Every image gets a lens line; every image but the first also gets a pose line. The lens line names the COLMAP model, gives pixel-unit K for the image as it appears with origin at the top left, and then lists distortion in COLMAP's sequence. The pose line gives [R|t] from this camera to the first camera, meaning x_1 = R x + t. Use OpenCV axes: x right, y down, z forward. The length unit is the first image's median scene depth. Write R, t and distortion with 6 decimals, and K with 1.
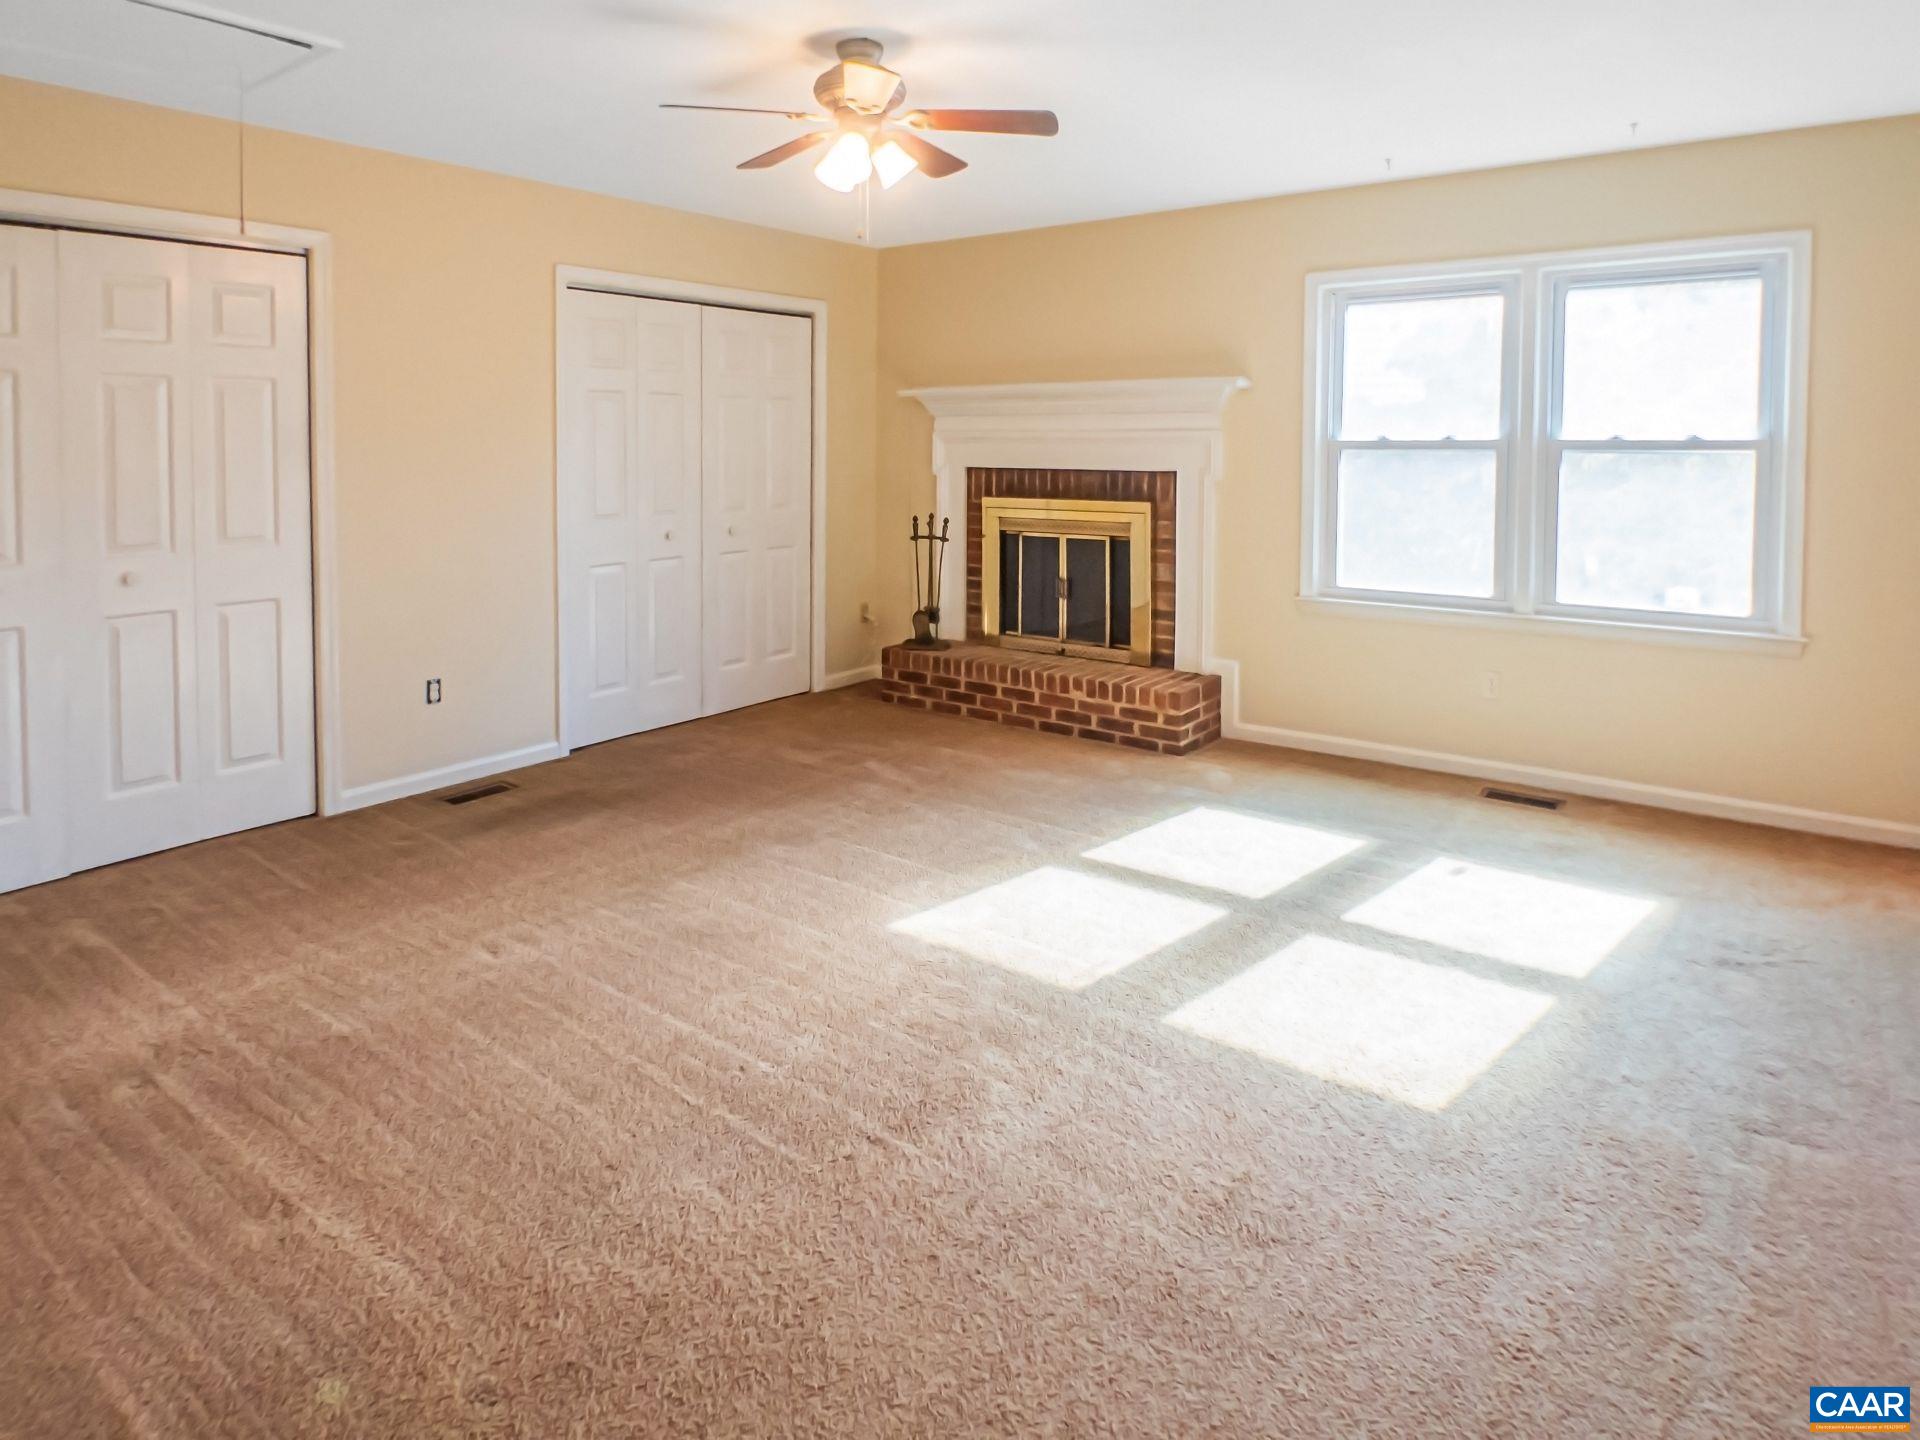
lens RADIAL K [[1108.6, 0, 957.4], [0, 1108.6, 683.3], [0, 0, 1]] dist [-0.070691, -0.001340]
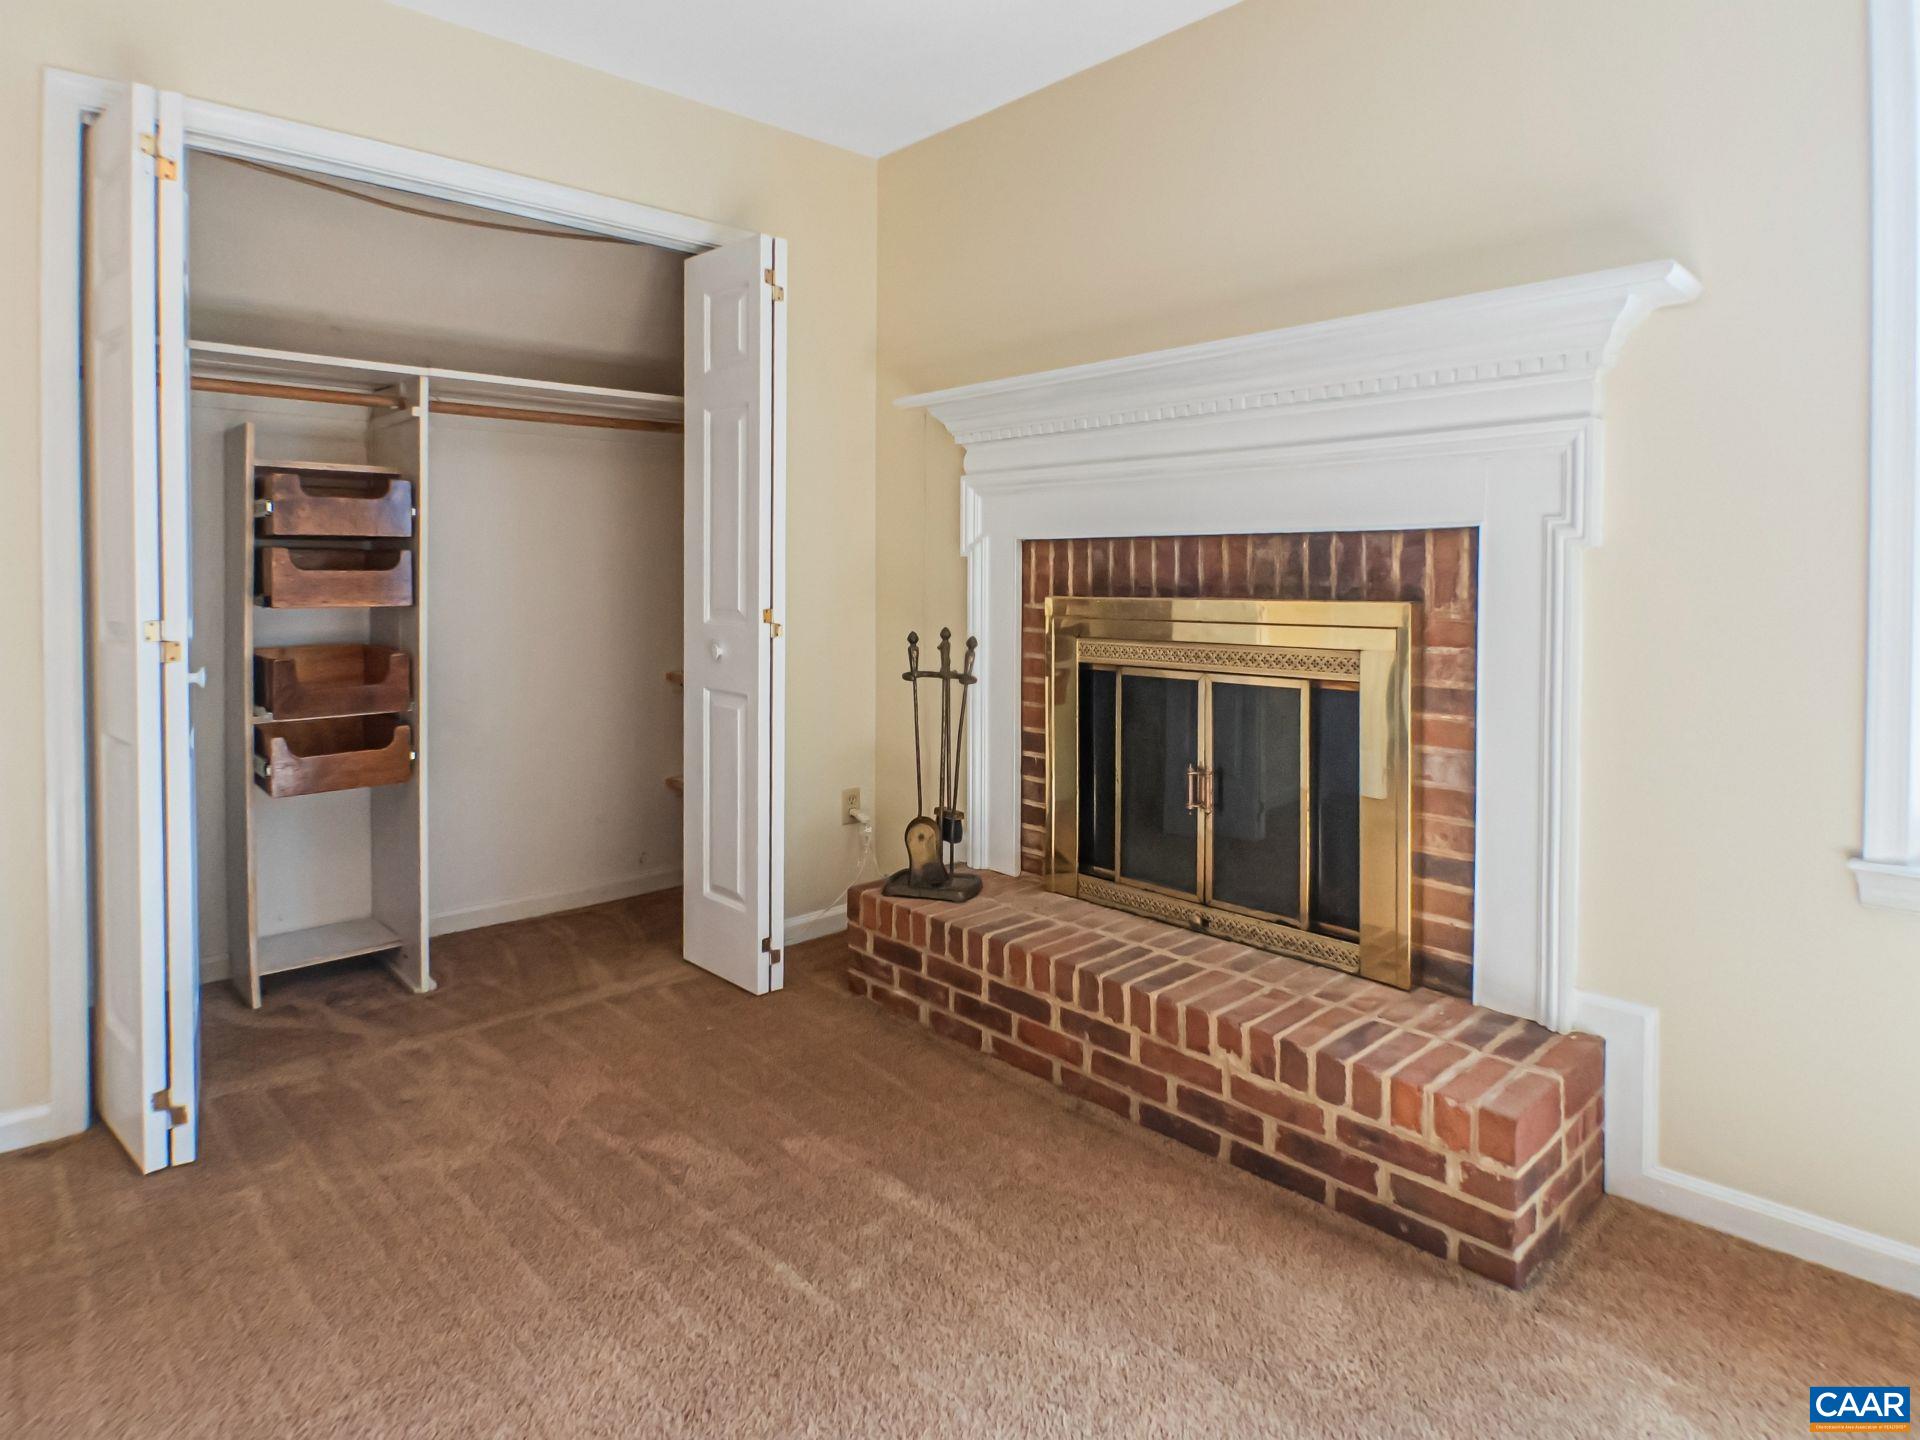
lens RADIAL K [[1115.4, 0, 962.0], [0, 1115.4, 684.1], [0, 0, 1]] dist [-0.000120, 0.021572]
pose [[0.986796, 0.014427, -0.161324, 0.072802], [-0.031693, 0.993970, -0.104971, -0.080177], [0.158837, 0.108698, 0.981303, 0.540876]]
